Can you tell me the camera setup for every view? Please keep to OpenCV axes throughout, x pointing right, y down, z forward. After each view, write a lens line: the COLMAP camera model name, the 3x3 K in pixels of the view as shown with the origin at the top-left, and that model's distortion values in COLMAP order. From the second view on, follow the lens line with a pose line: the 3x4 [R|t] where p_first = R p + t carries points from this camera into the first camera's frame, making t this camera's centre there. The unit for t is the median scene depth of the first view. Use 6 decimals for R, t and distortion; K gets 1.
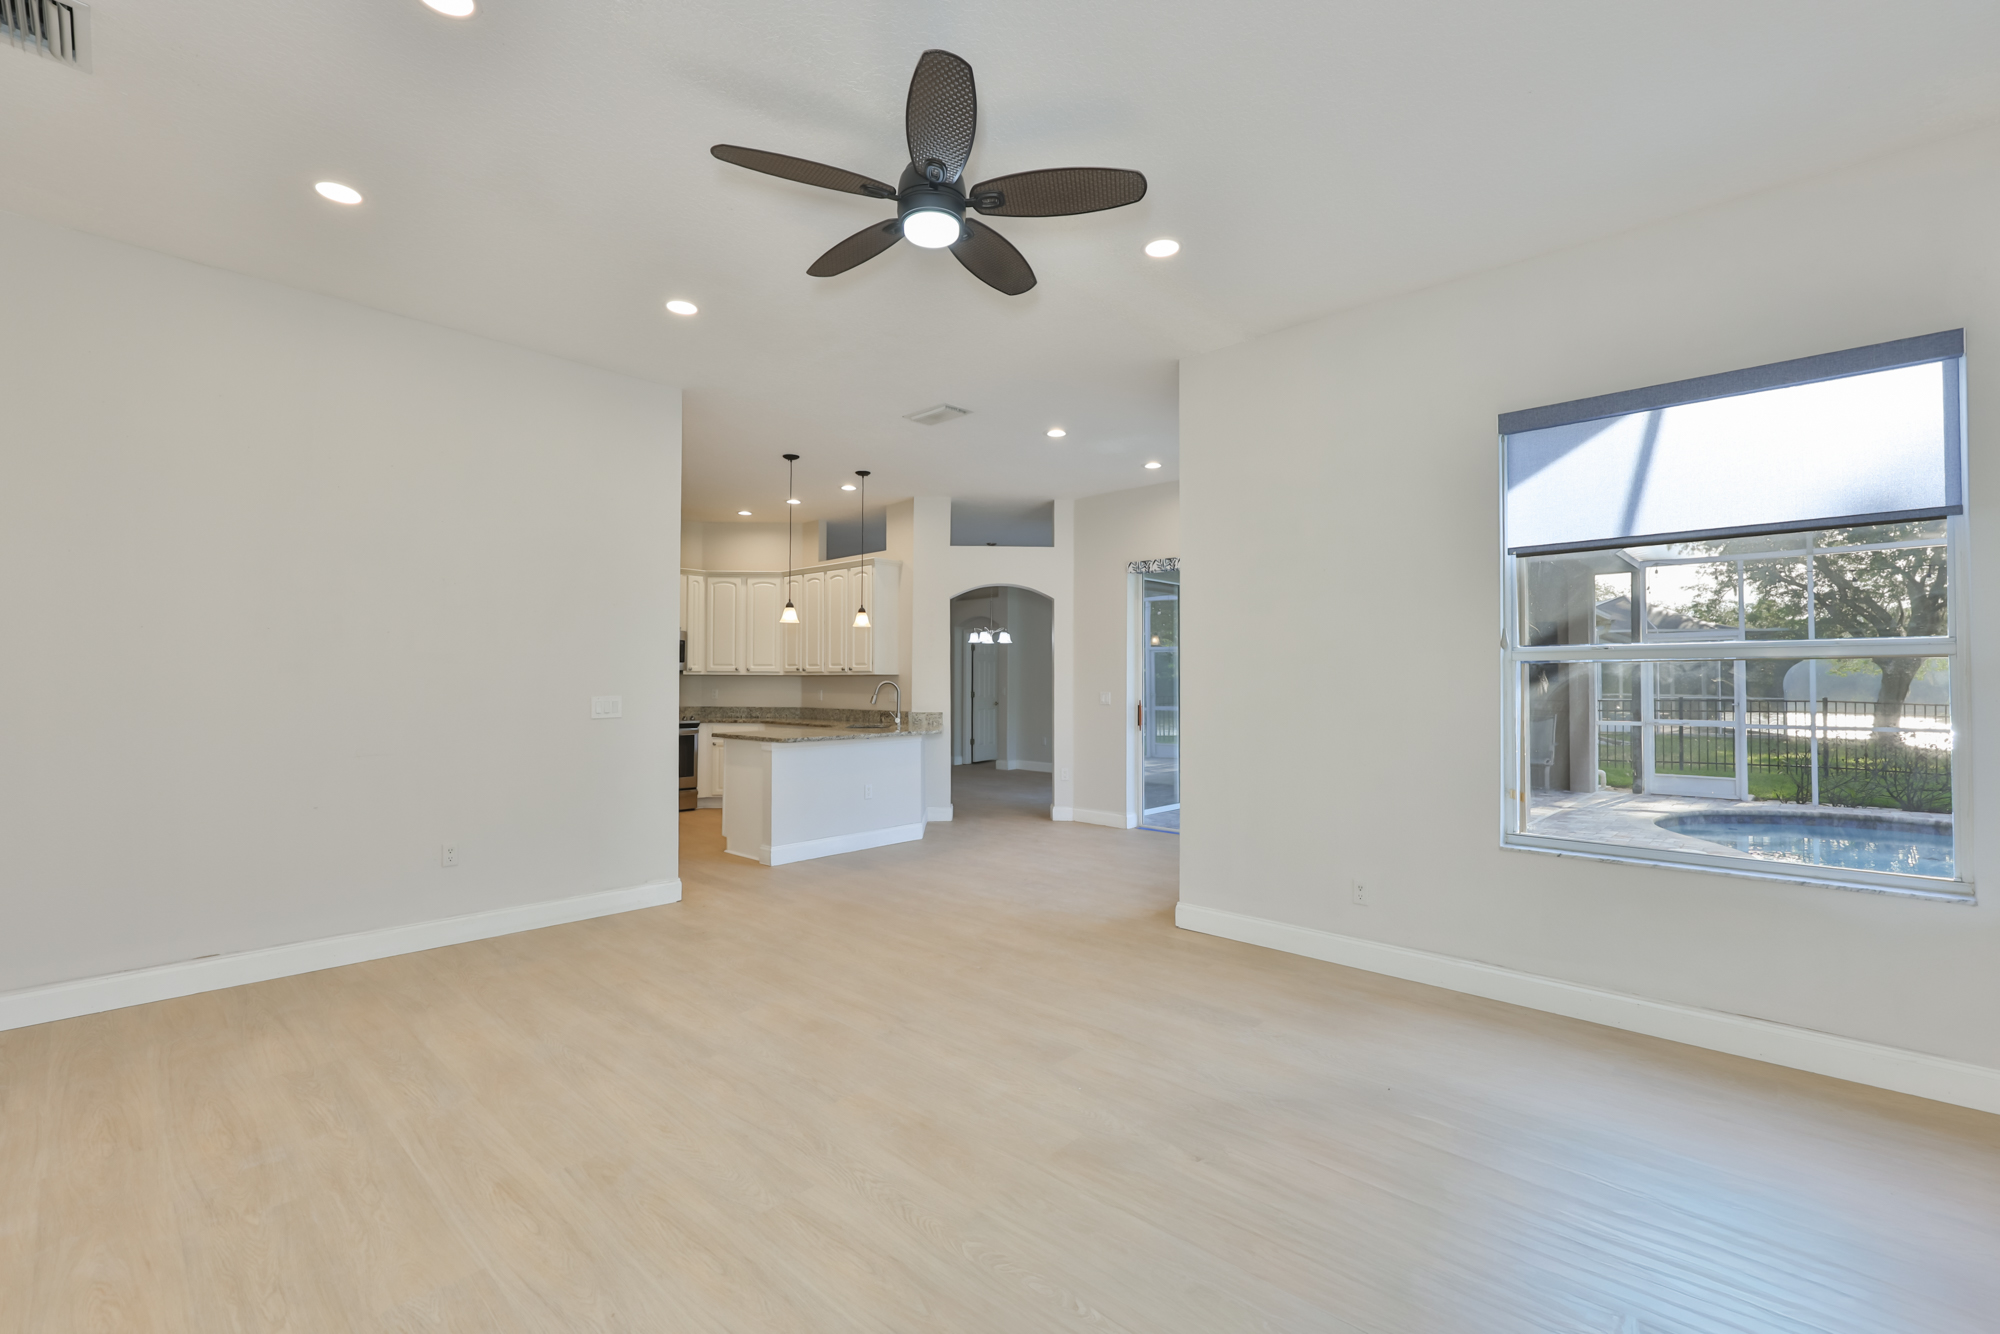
lens RADIAL K [[858.9, 0, 1000.0], [0, 858.9, 667.0], [0, 0, 1]] dist [-0.000595, -0.000081]
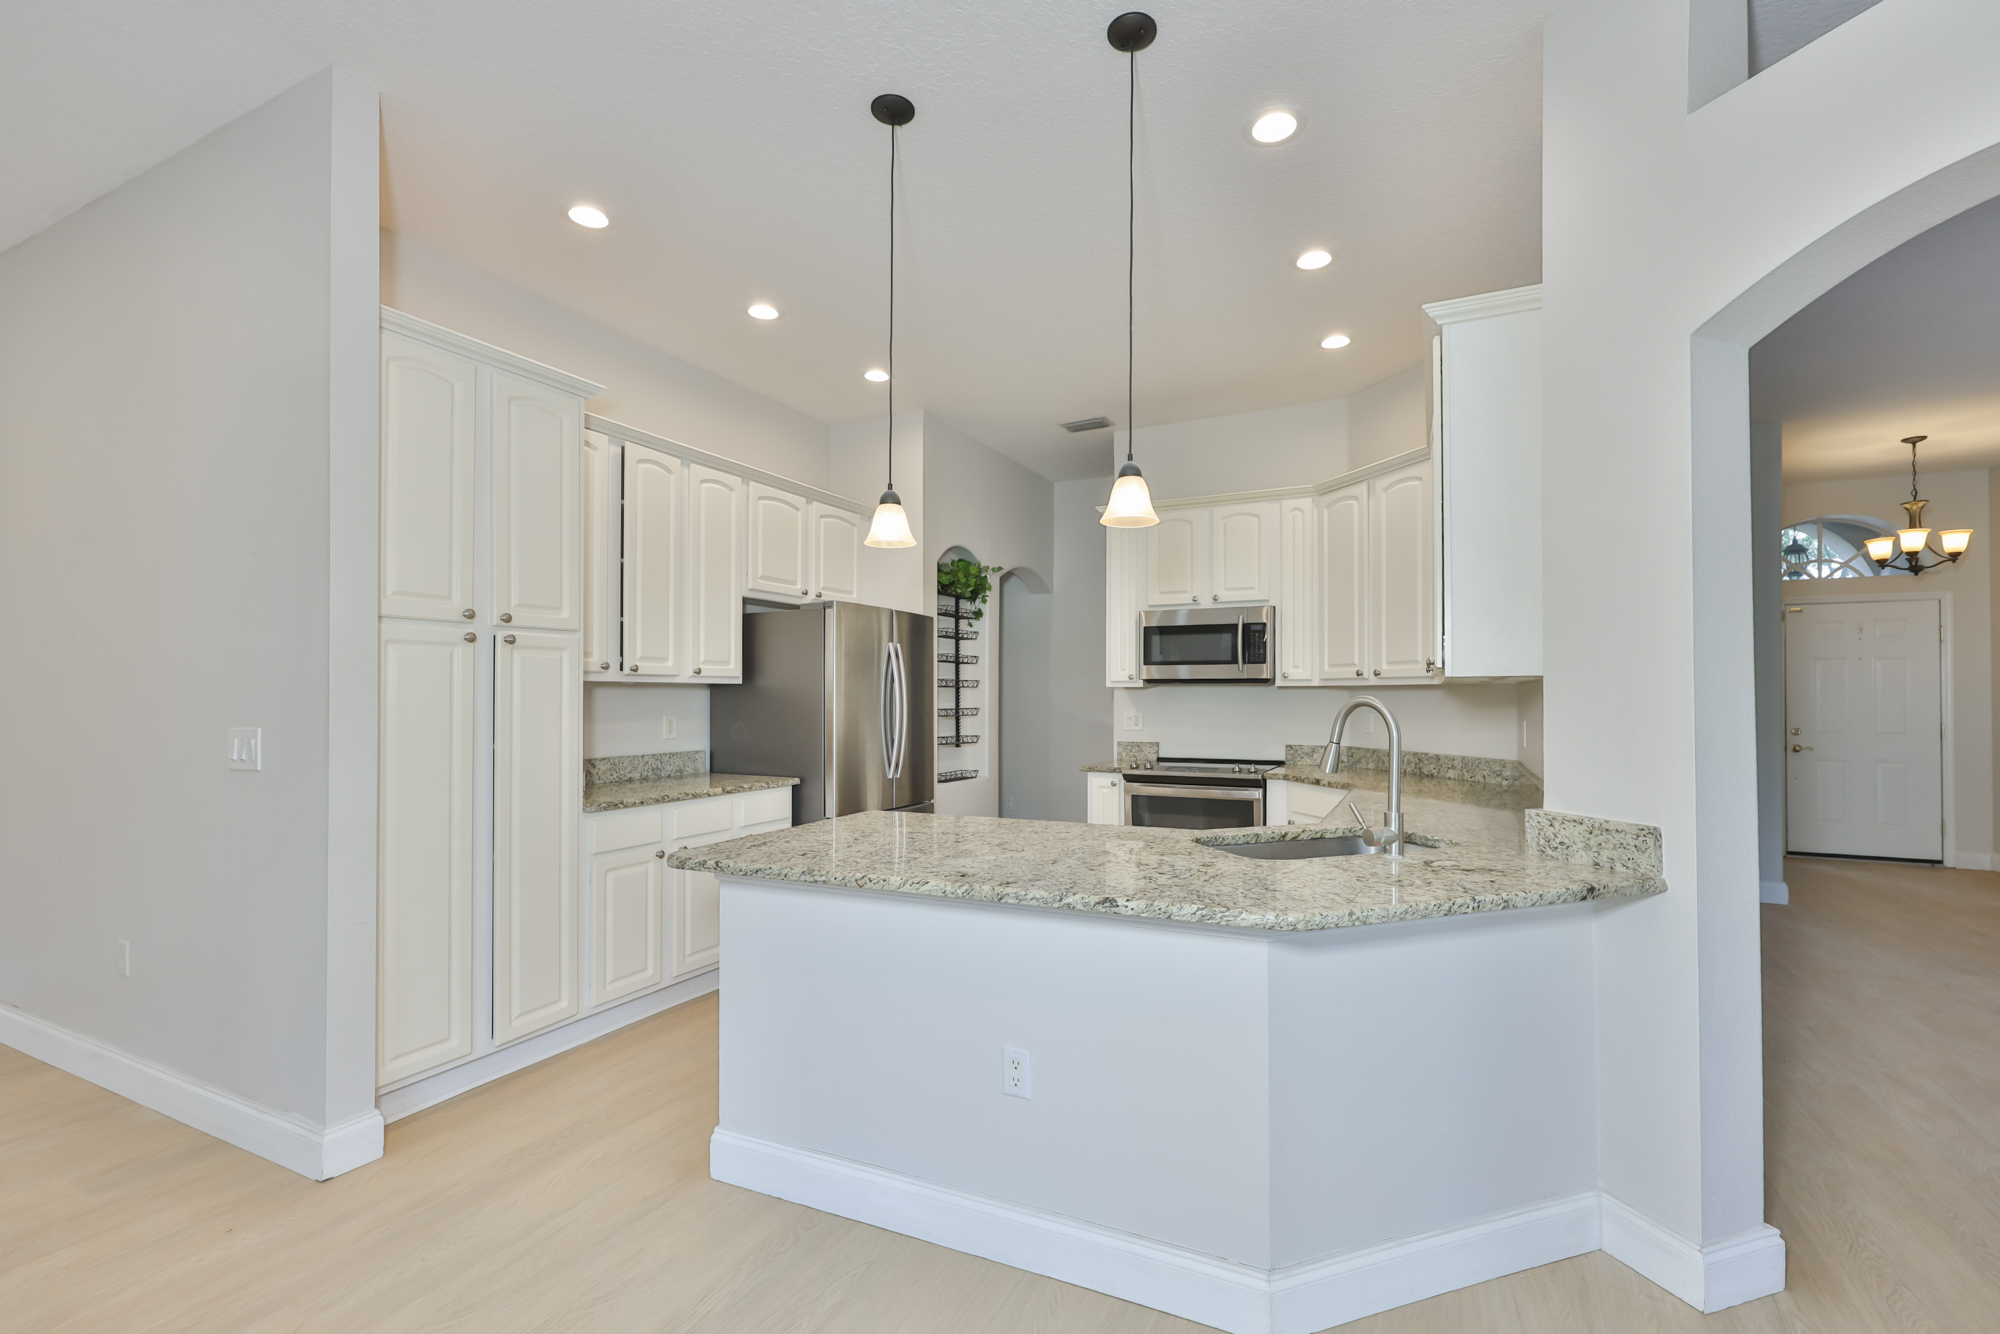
lens RADIAL K [[856.3, 0, 1011.1], [0, 856.3, 690.7], [0, 0, 1]] dist [-0.000792, -0.000270]
pose [[0.291833, -0.011148, -0.956404, 0.104936], [0.018896, 0.999804, -0.005888, 0.012727], [0.956283, -0.016354, 0.291986, 0.745609]]
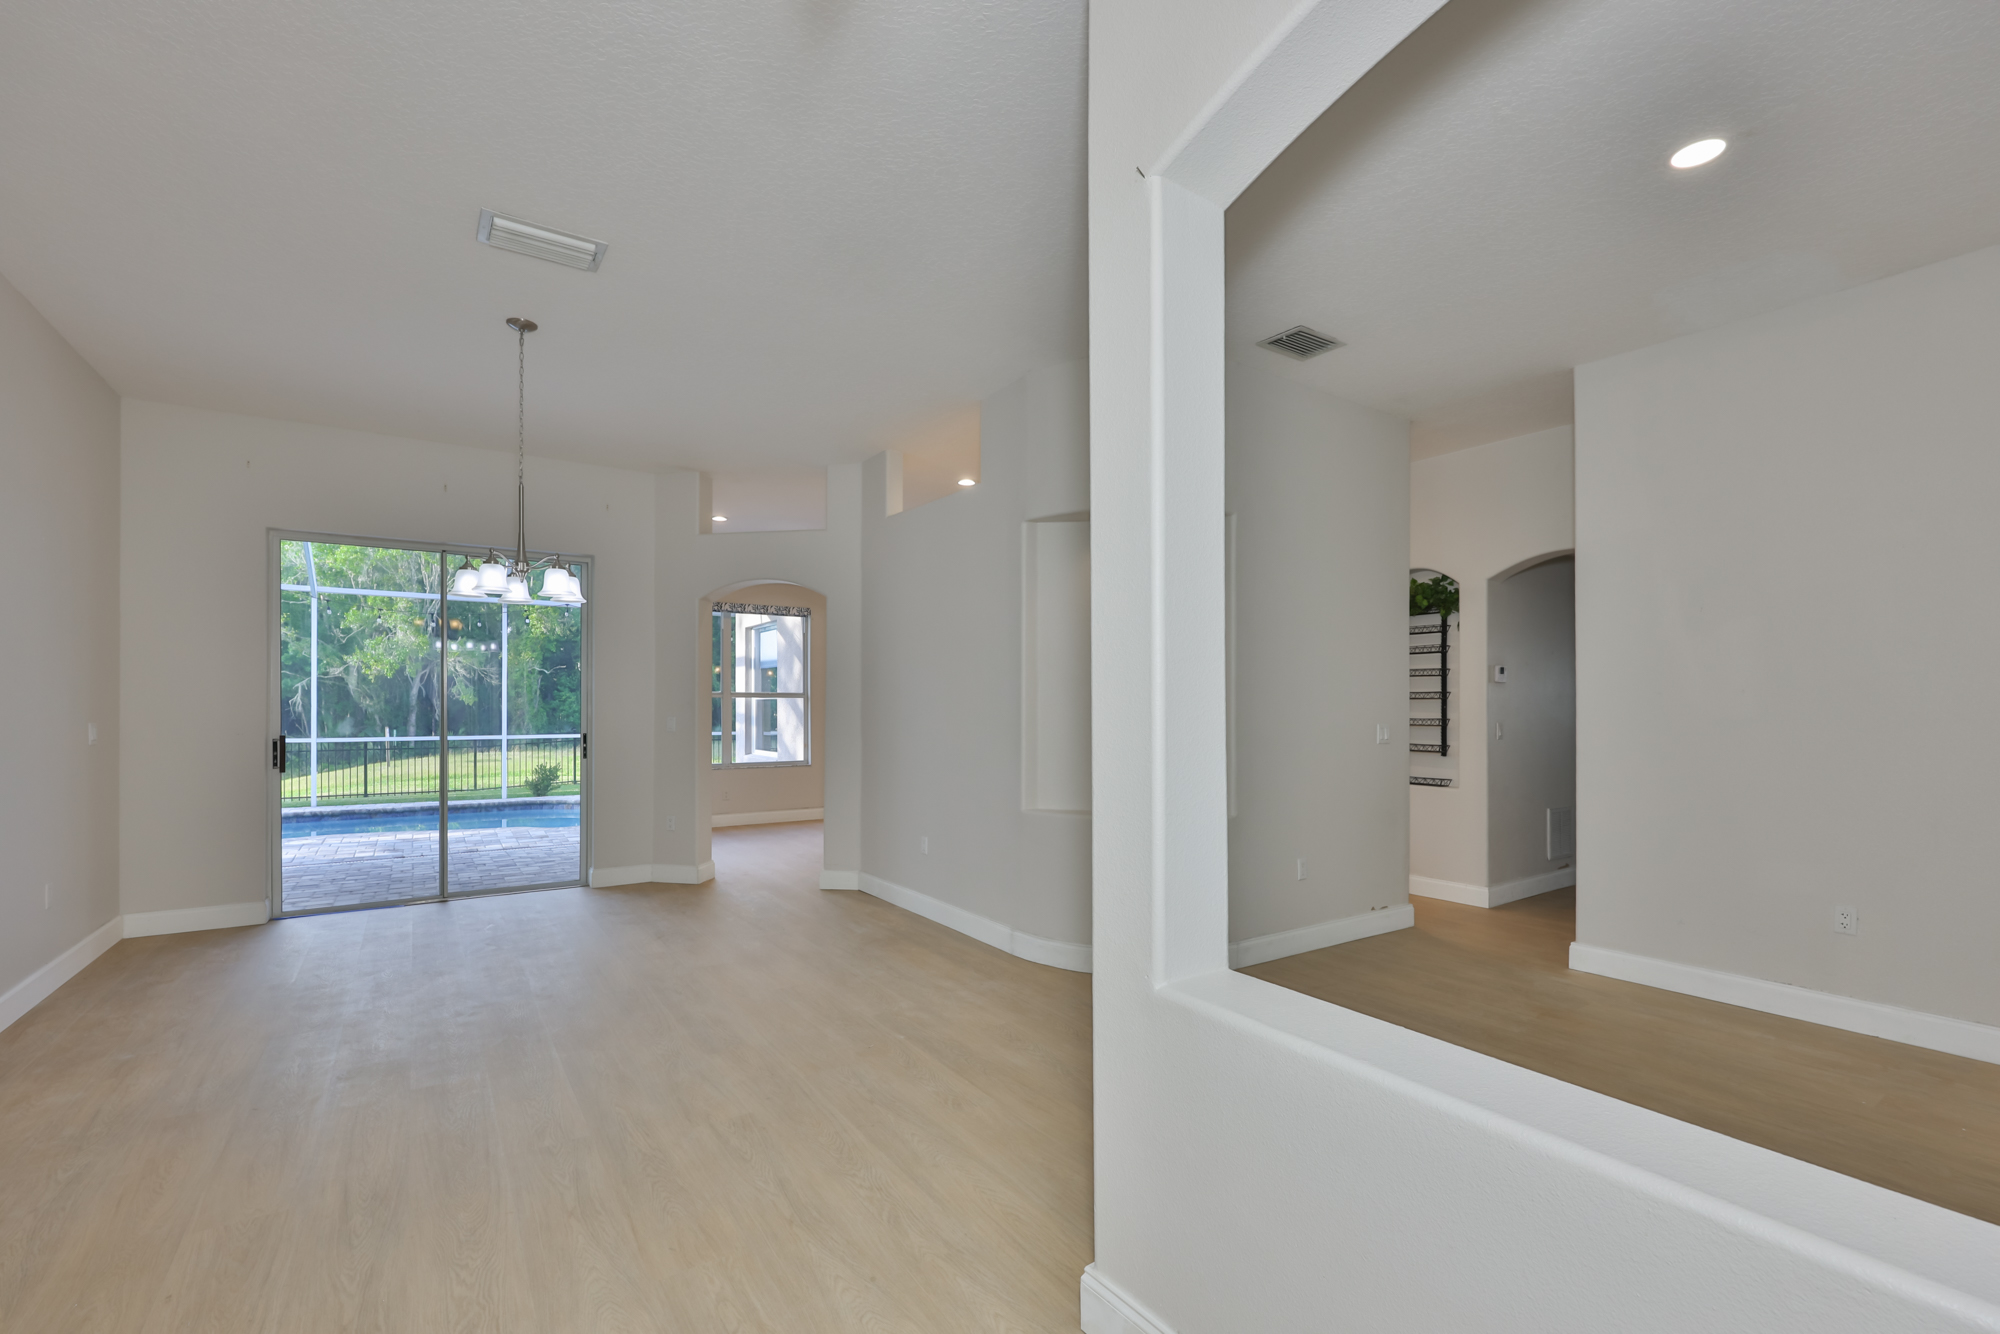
lens RADIAL K [[856.3, 0, 1011.1], [0, 856.3, 690.7], [0, 0, 1]] dist [-0.000792, -0.000270]
pose [[-0.980435, -0.002079, 0.196832, -0.364004], [-0.009134, 0.999347, -0.034945, 0.028325], [-0.196631, -0.036060, -0.979814, 1.715690]]
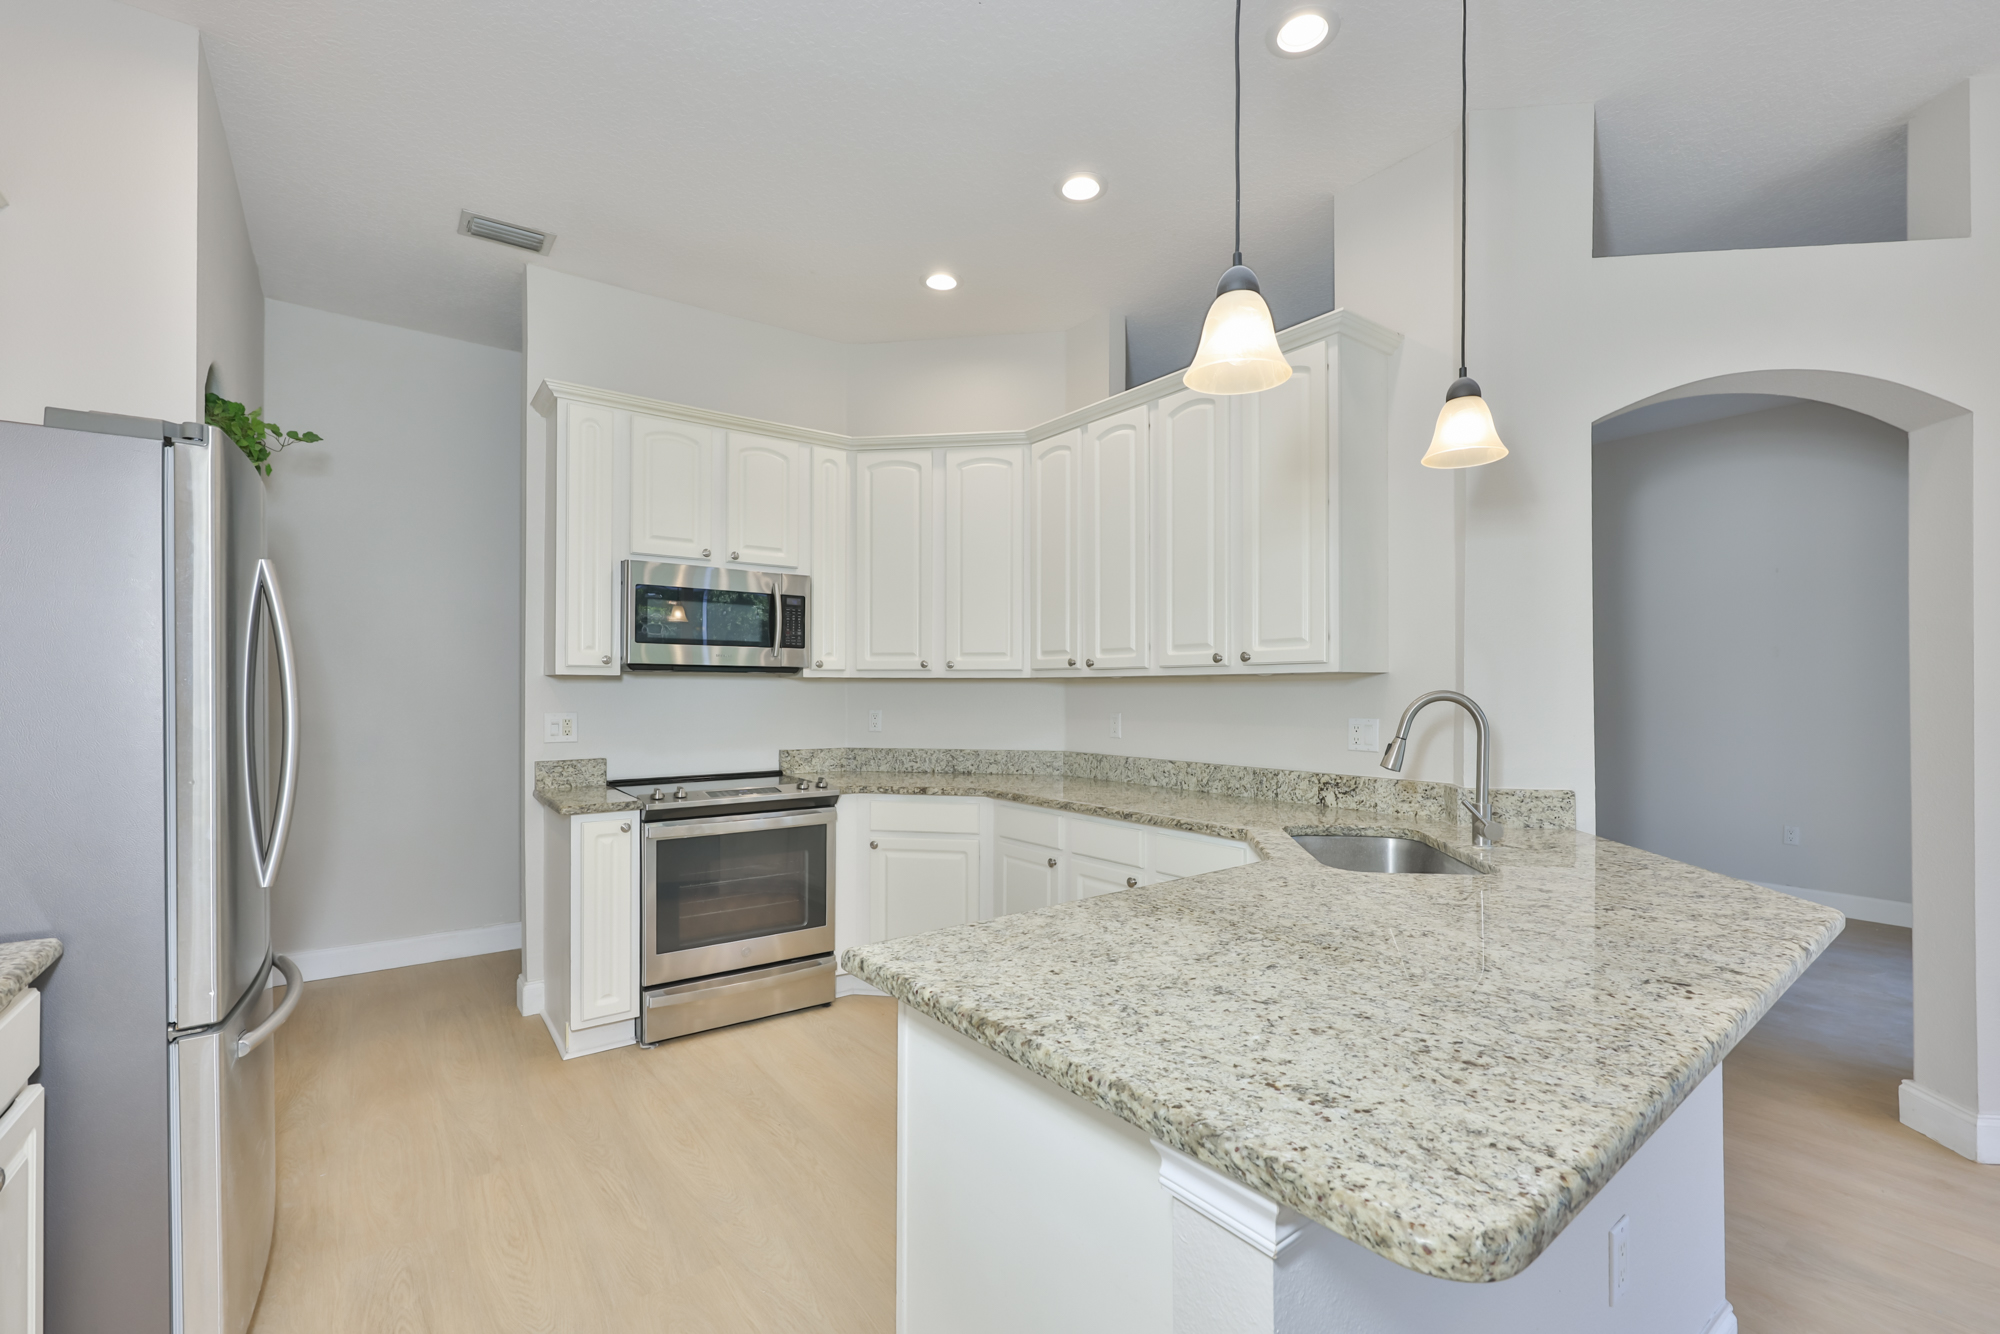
lens RADIAL K [[875.6, 0, 1013.6], [0, 875.6, 689.6], [0, 0, 1]] dist [-0.001200, -0.000909]
pose [[0.985007, -0.003343, -0.172480, -0.207143], [0.006148, 0.999857, 0.015729, 0.009564], [0.172403, -0.016554, 0.984887, 0.639469]]
